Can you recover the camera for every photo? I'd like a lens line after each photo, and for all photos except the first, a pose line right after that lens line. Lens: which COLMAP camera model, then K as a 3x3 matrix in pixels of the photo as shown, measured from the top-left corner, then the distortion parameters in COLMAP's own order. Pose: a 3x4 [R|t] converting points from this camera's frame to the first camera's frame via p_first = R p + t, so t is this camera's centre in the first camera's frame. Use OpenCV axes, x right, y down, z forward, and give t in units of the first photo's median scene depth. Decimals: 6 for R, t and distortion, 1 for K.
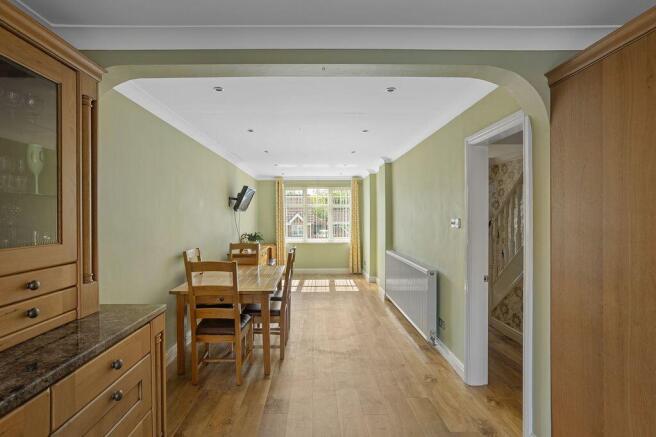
lens RADIAL K [[324.7, 0, 326.3], [0, 324.7, 215.5], [0, 0, 1]] dist [-0.013248, 0.010807]
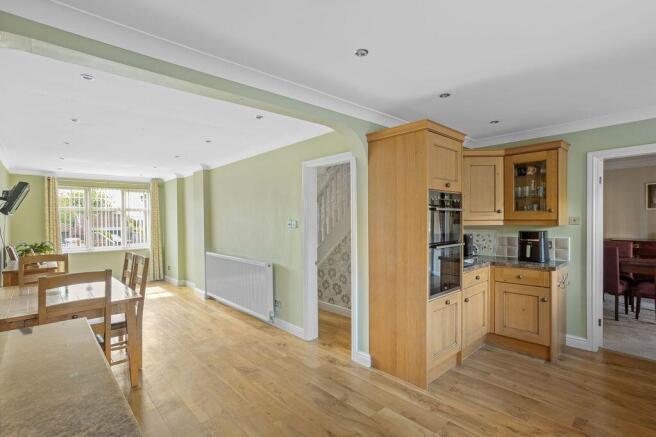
lens RADIAL K [[324.7, 0, 319.5], [0, 324.7, 218.6], [0, 0, 1]] dist [-0.013248, 0.010807]
pose [[0.760016, -0.006635, 0.649870, -0.313631], [0.008258, 0.999966, 0.000551, 0.000830], [-0.649852, 0.004947, 0.760045, -0.067148]]
